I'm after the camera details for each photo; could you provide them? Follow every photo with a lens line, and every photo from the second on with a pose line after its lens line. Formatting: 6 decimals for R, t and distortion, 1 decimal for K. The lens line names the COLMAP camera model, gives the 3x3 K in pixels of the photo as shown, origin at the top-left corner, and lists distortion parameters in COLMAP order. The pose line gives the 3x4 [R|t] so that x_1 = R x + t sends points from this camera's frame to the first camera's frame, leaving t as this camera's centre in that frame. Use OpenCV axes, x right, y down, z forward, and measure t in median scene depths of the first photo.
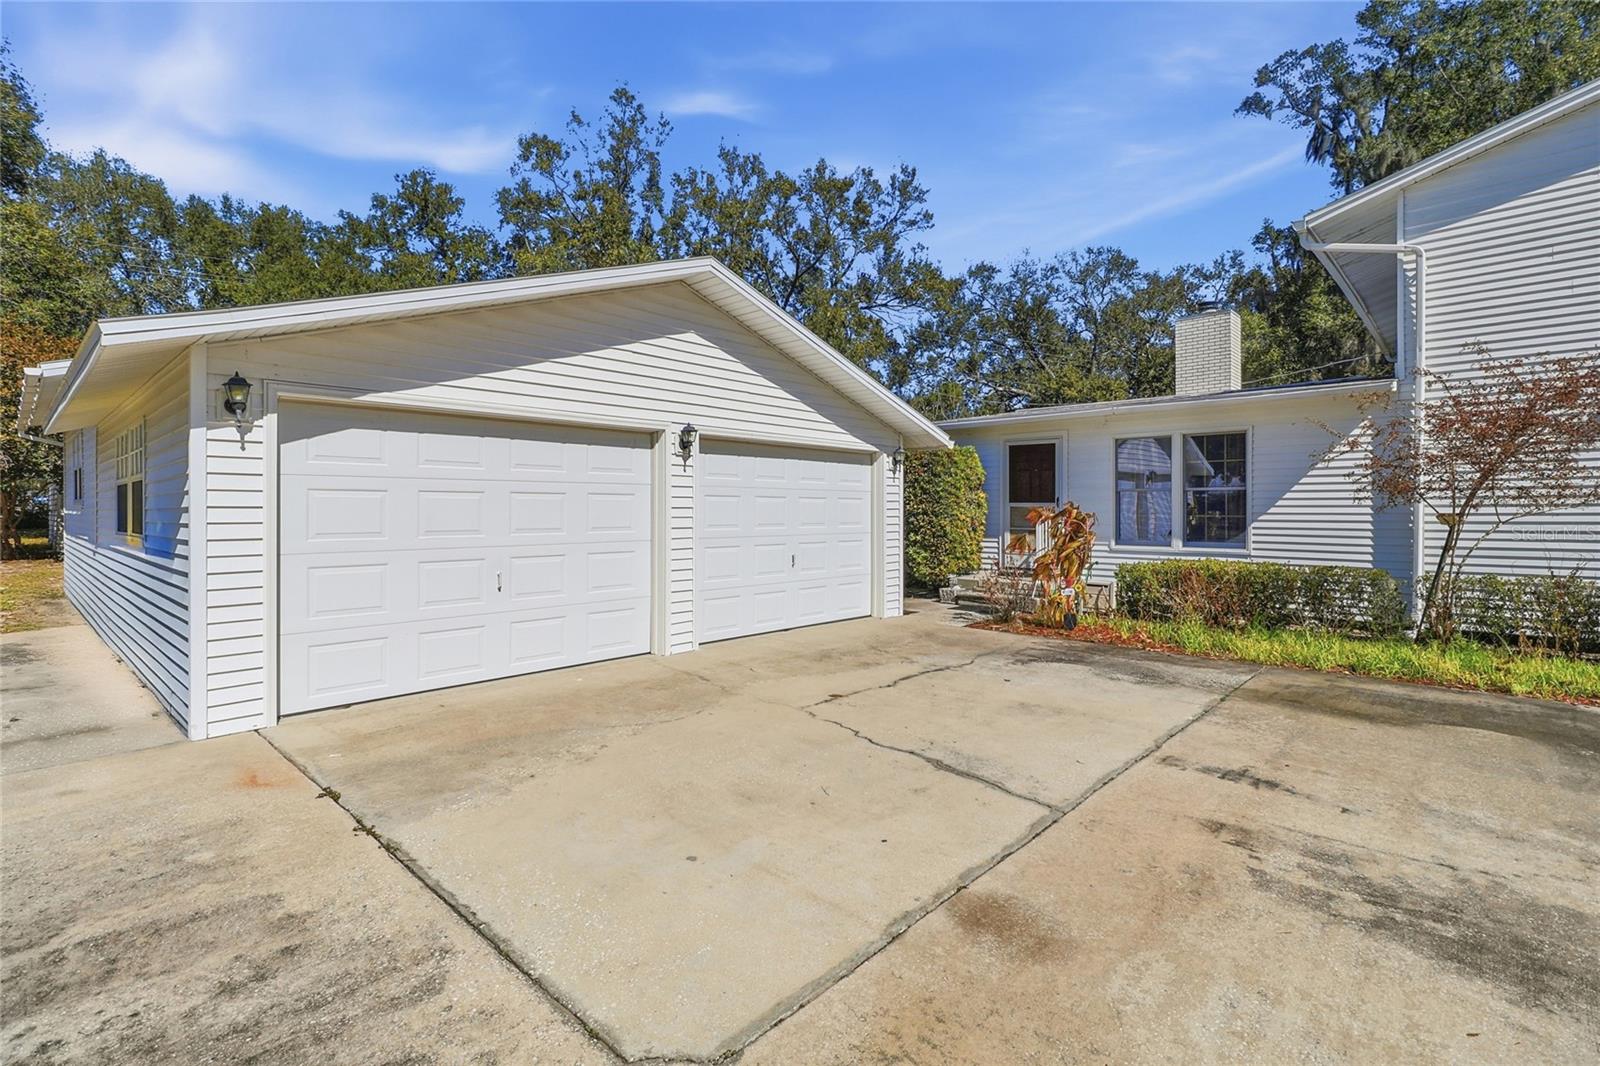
lens RADIAL K [[736.0, 0, 797.0], [0, 736.0, 517.3], [0, 0, 1]] dist [-0.001429, -0.000055]
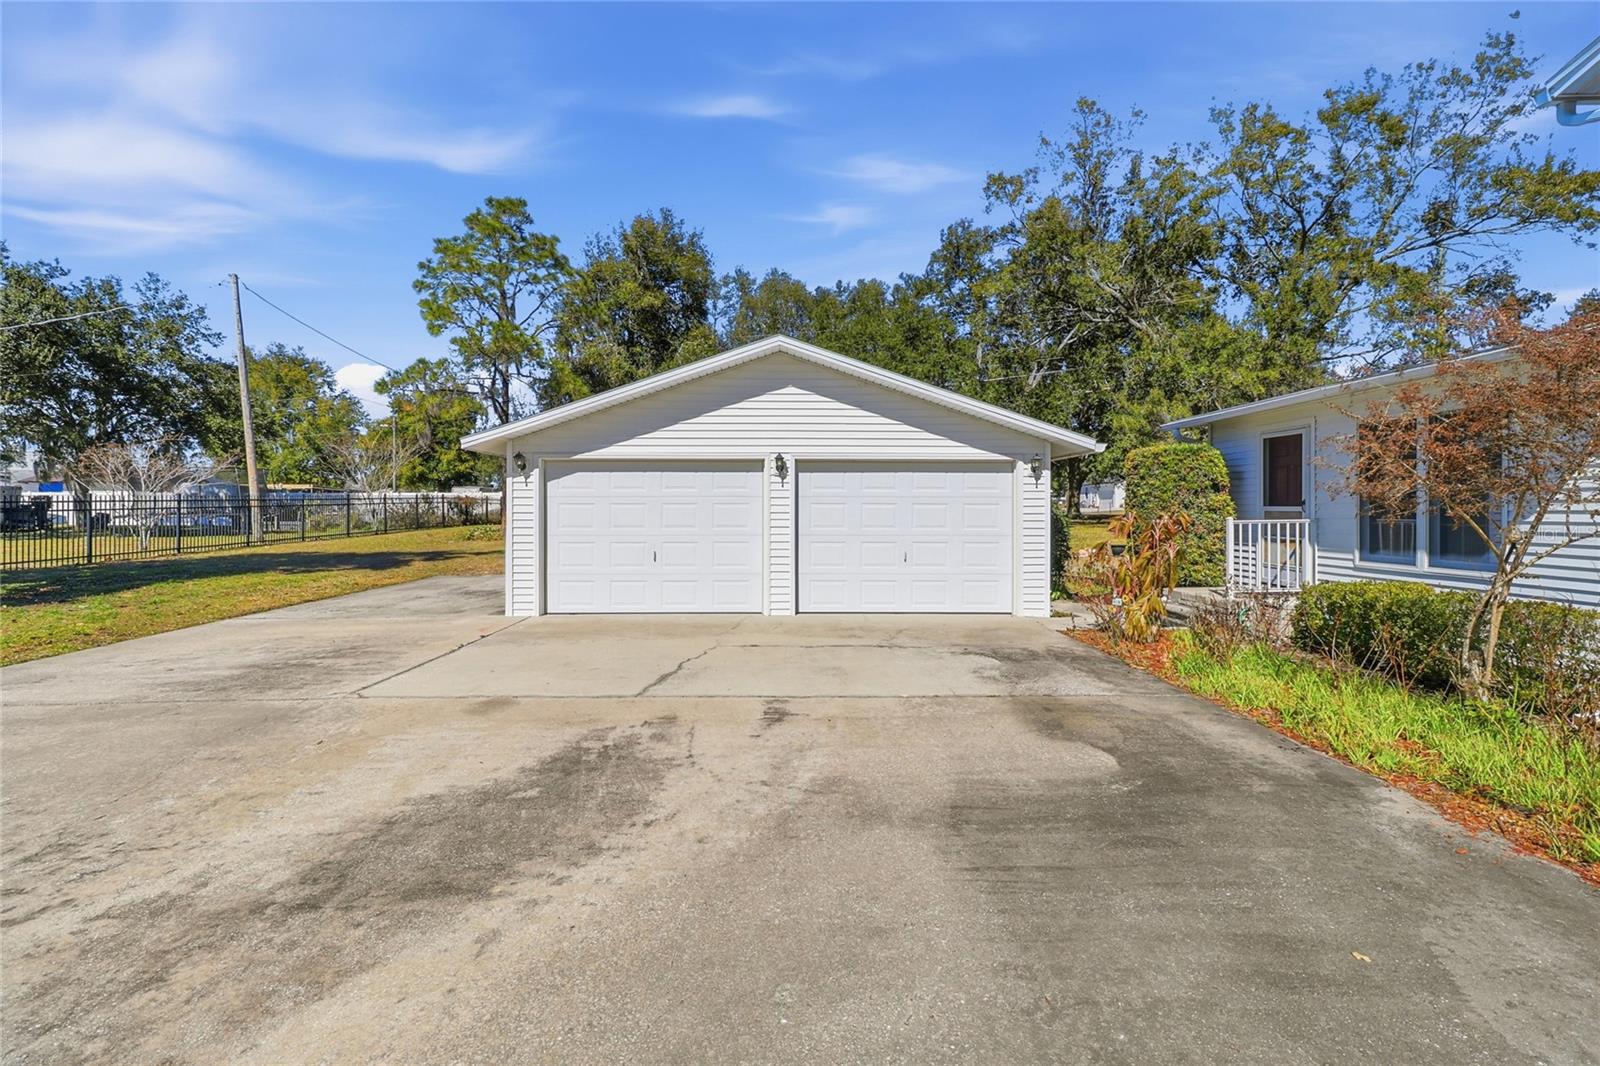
lens RADIAL K [[748.2, 0, 809.7], [0, 748.2, 526.6], [0, 0, 1]] dist [-0.001751, 0.000549]
pose [[0.688986, 0.014318, -0.724633, 0.679067], [-0.008978, 0.999897, 0.011221, -0.002842], [0.724719, -0.001226, 0.689044, 0.042450]]
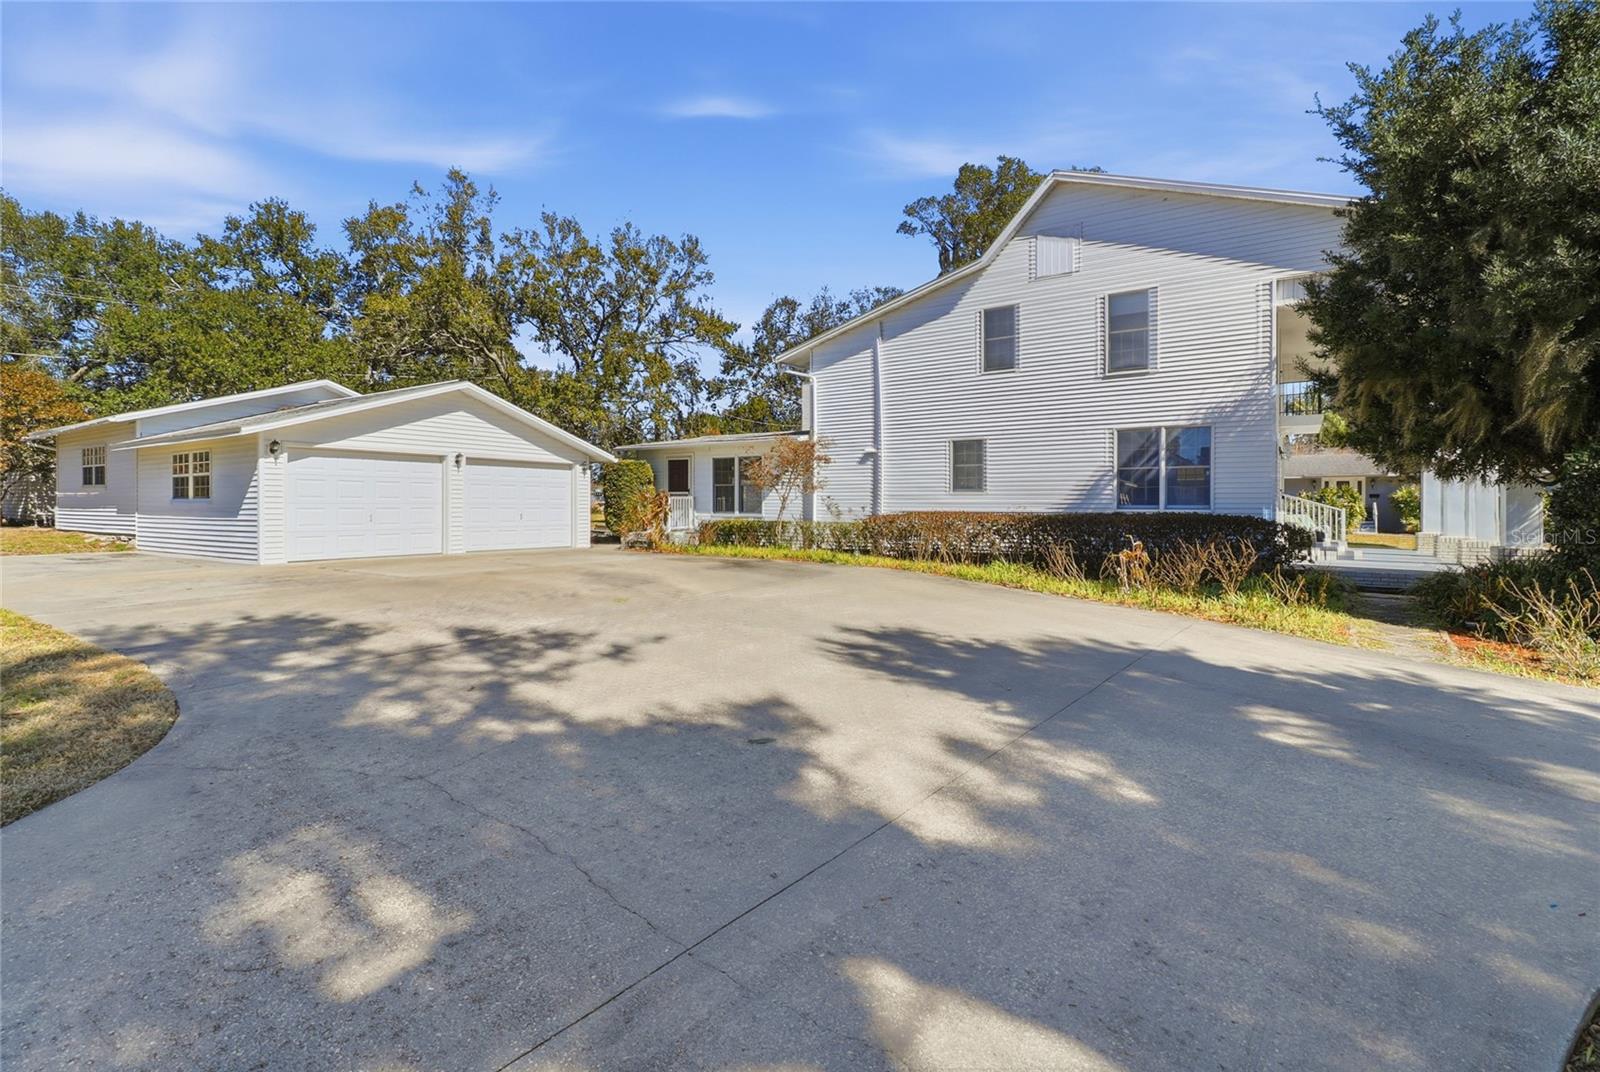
lens RADIAL K [[748.2, 0, 809.7], [0, 748.2, 529.6], [0, 0, 1]] dist [-0.001751, 0.000549]
pose [[0.984860, -0.000521, 0.173353, 0.379266], [-0.003070, 0.999786, 0.020449, 0.043851], [-0.173327, -0.020672, 0.984647, -1.070728]]
